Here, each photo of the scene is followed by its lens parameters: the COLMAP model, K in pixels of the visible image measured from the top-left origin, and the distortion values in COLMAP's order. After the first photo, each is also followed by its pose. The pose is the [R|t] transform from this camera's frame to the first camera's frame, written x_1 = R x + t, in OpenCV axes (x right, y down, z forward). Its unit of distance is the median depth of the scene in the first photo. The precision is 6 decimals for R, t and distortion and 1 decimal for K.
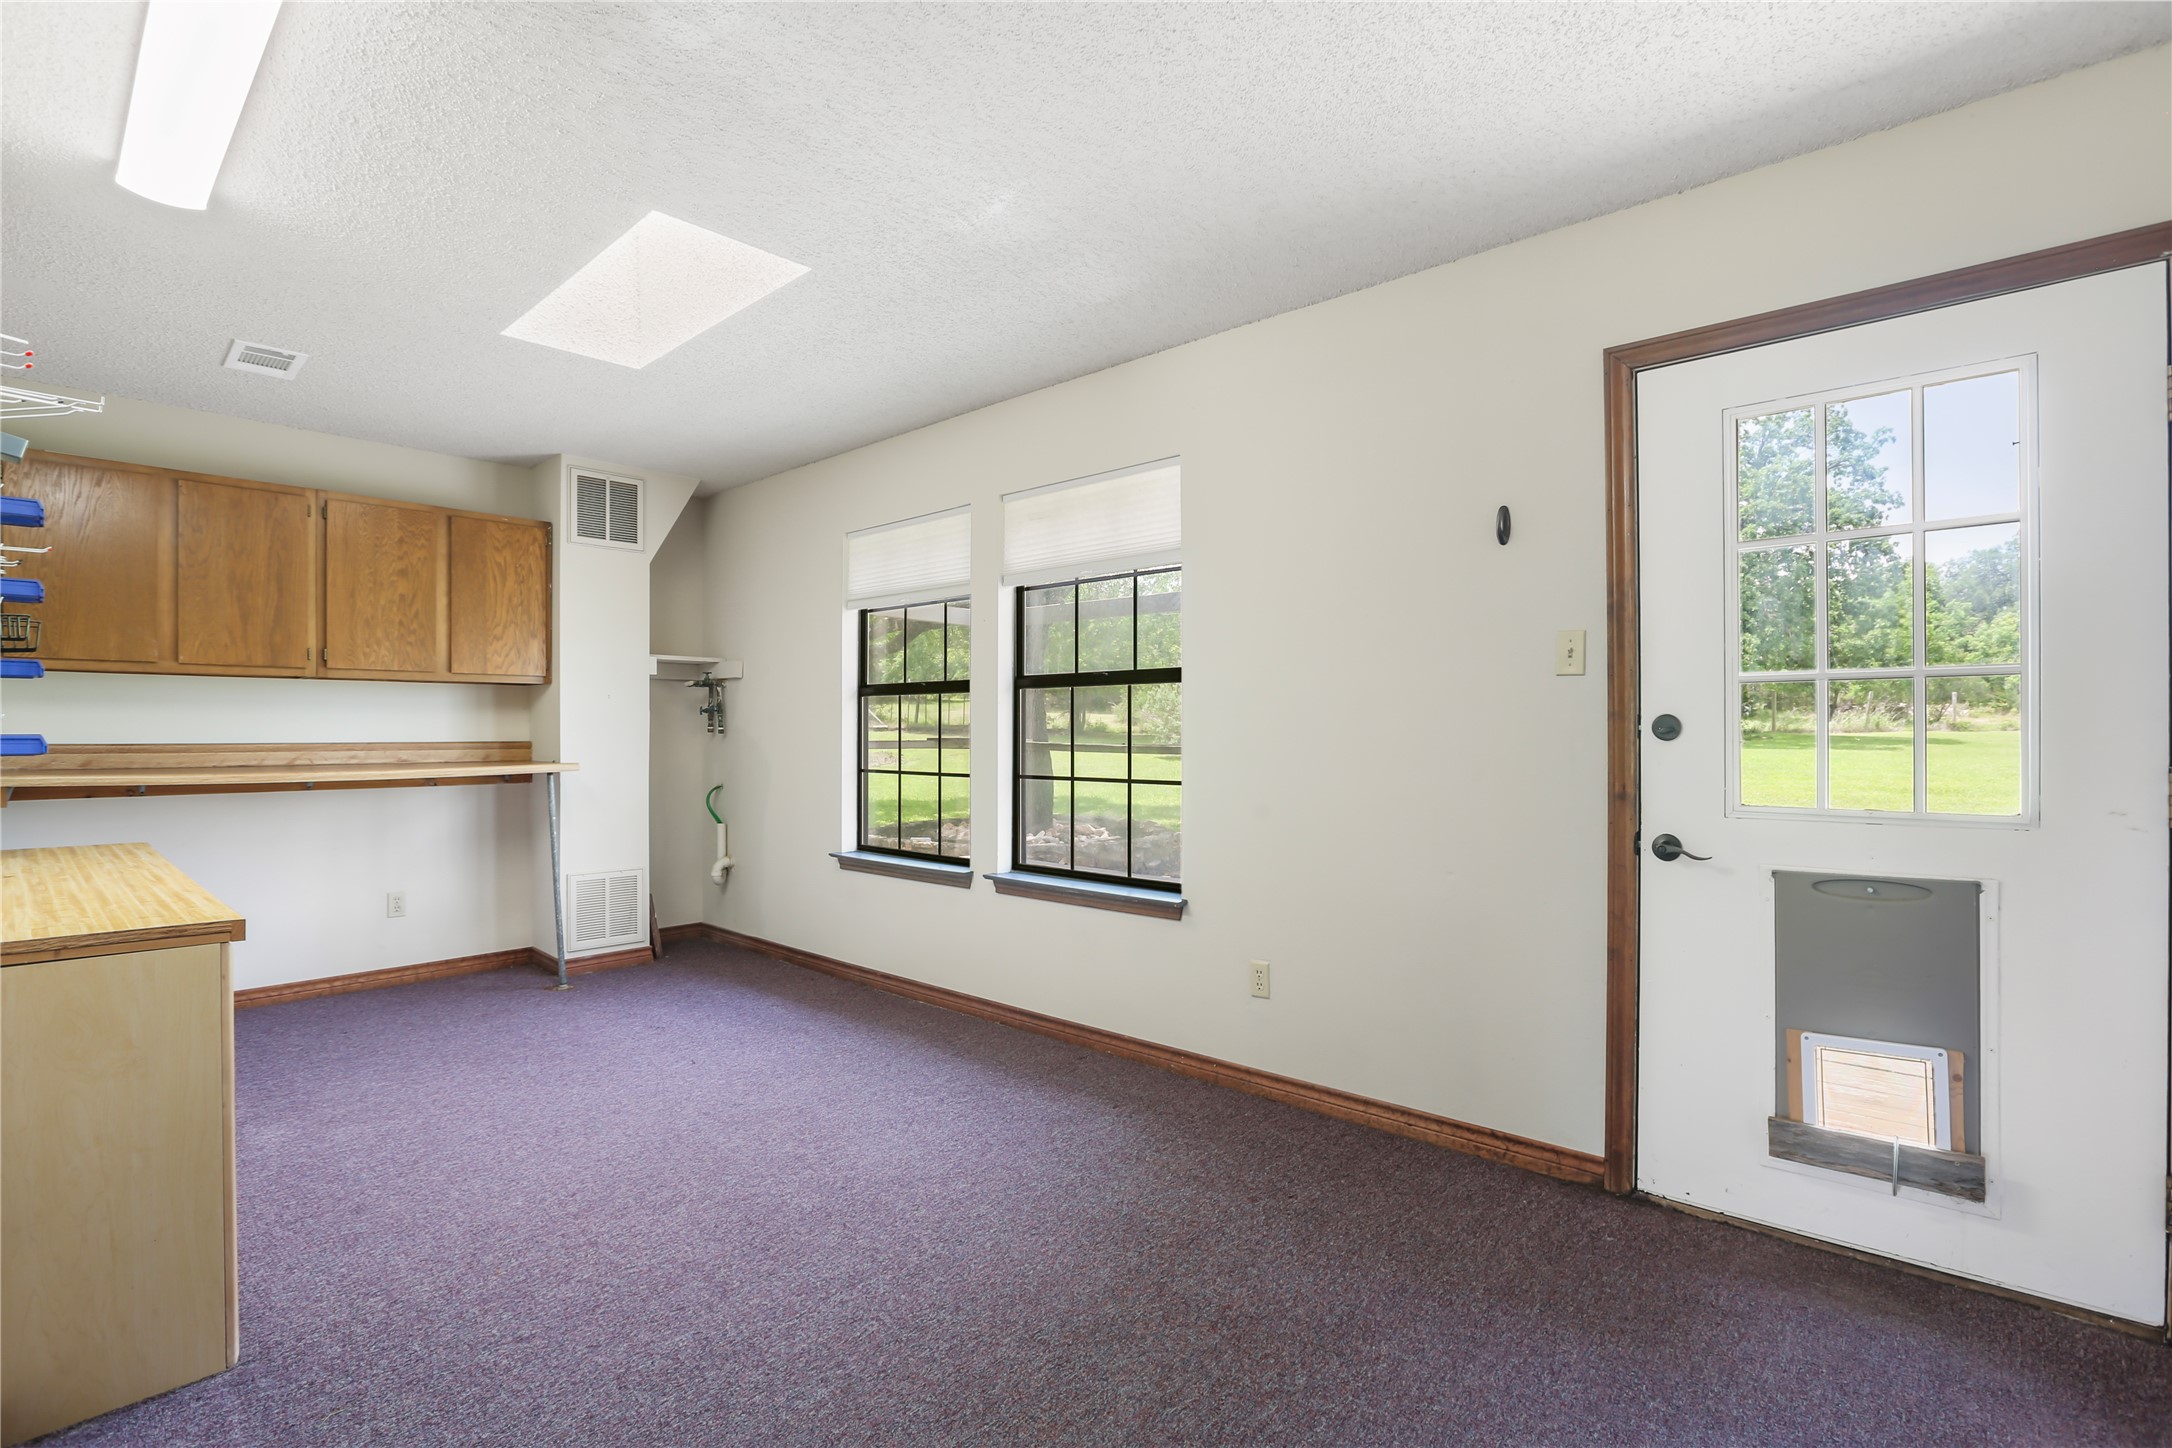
lens RADIAL K [[996.2, 0, 1102.2], [0, 996.2, 716.6], [0, 0, 1]] dist [-0.004432, 0.000805]
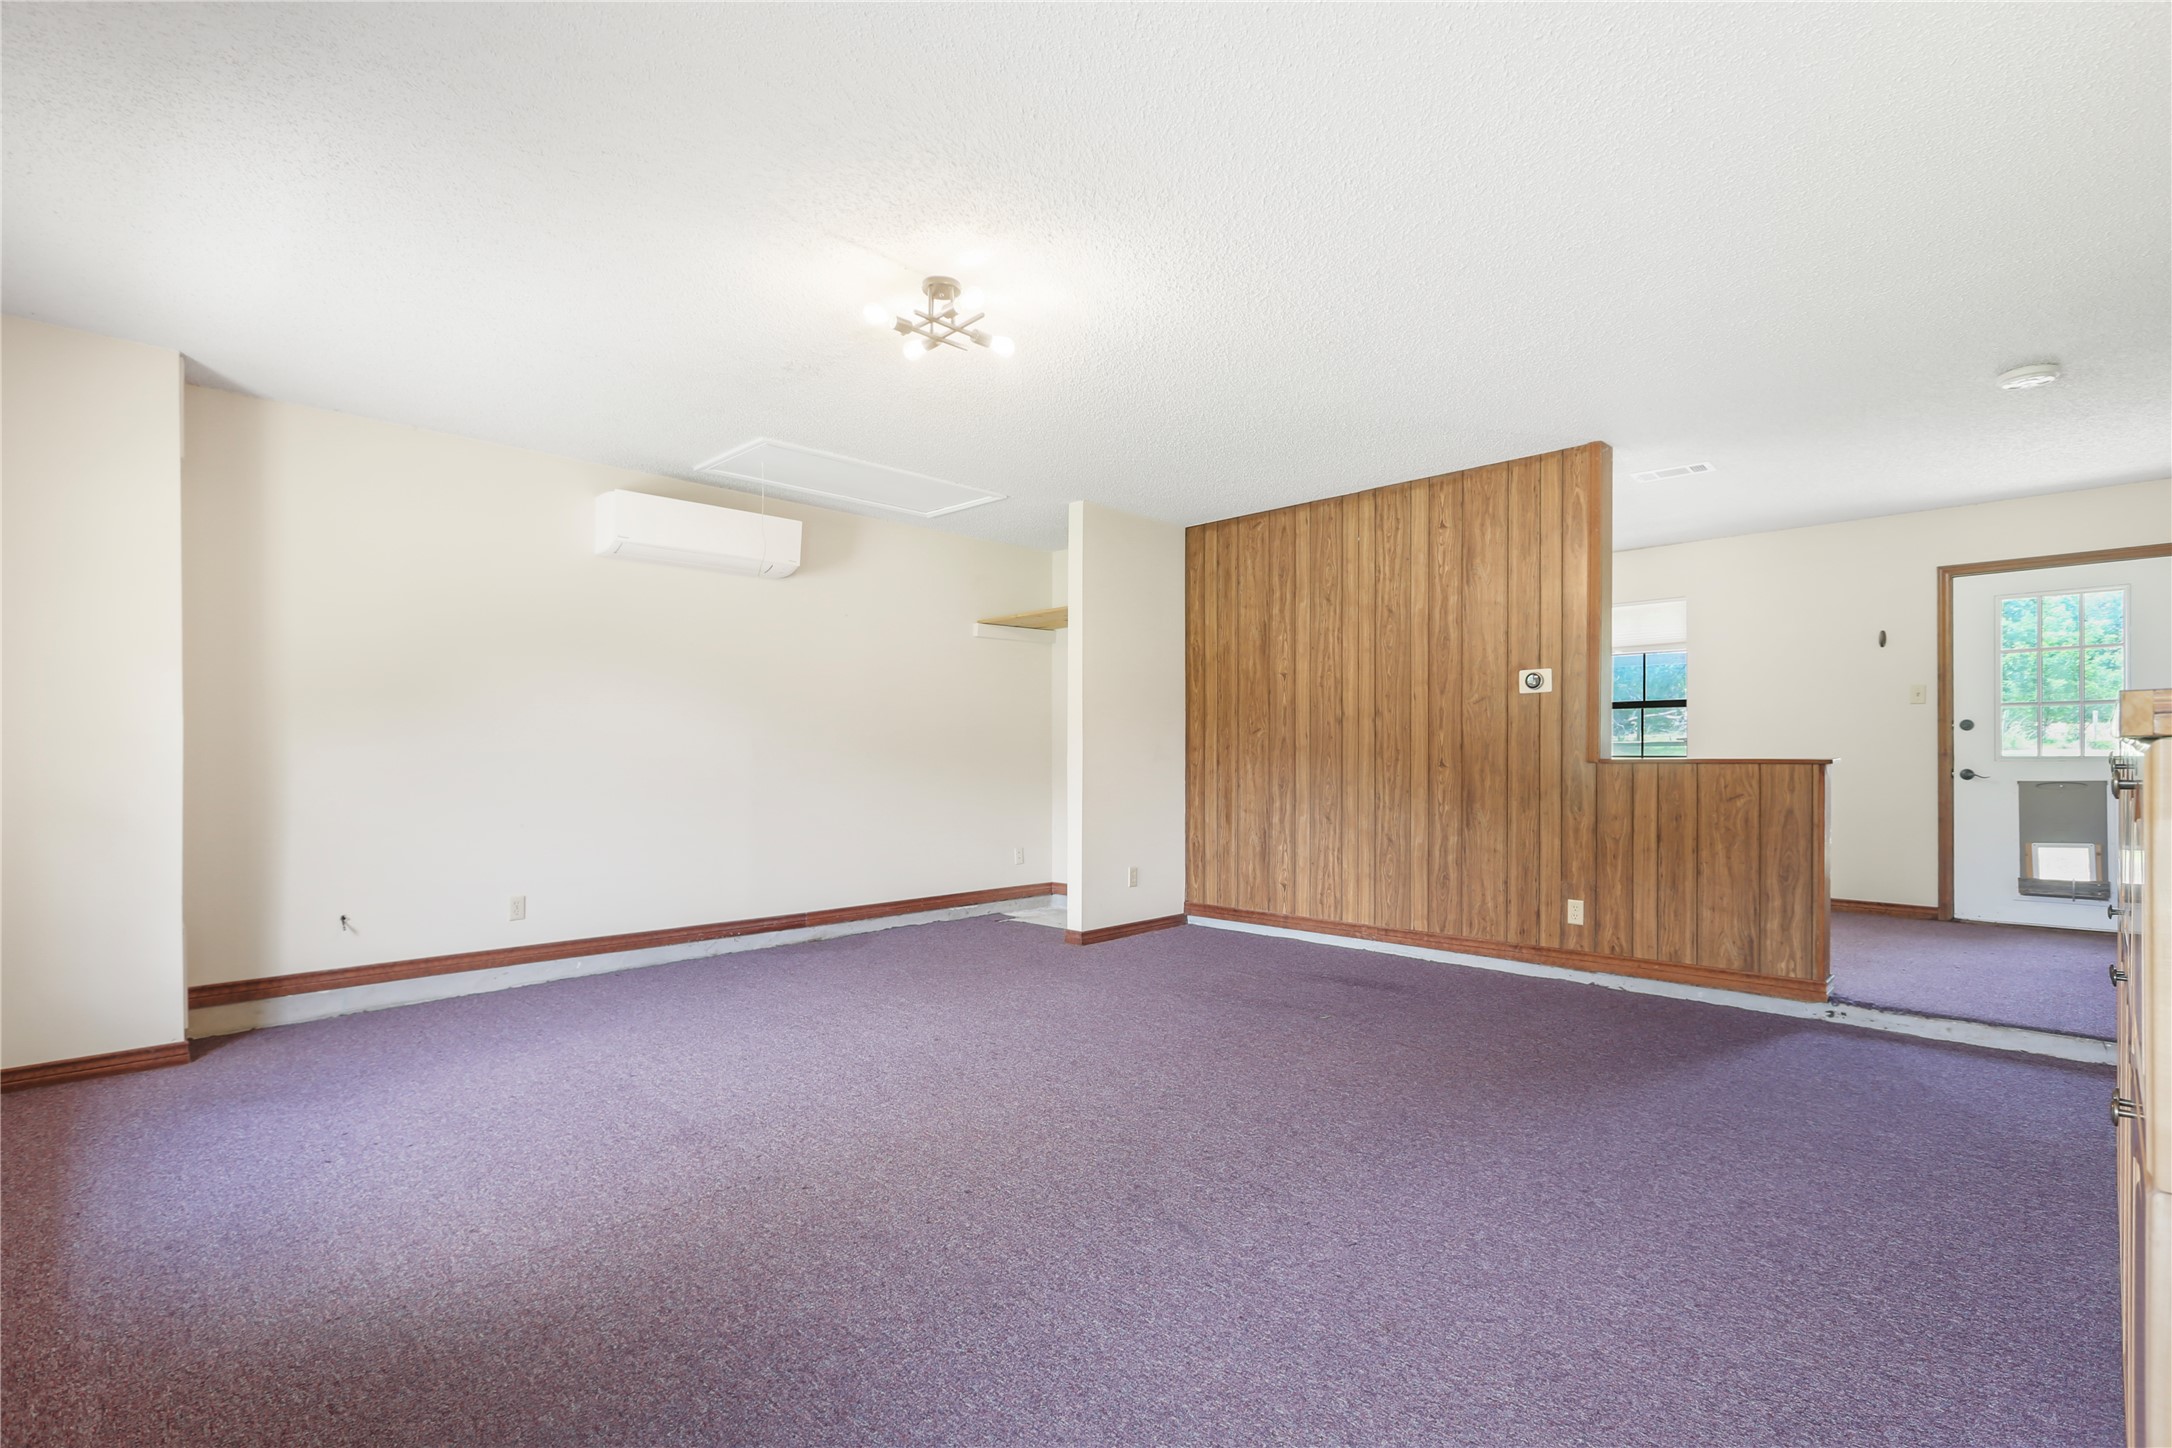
lens RADIAL K [[996.2, 0, 1069.6], [0, 996.2, 740.3], [0, 0, 1]] dist [-0.004432, 0.000805]
pose [[0.997685, 0.005126, -0.067807, -1.433962], [-0.005686, 0.999951, -0.008064, 0.079910], [0.067762, 0.008431, 0.997666, -1.543851]]
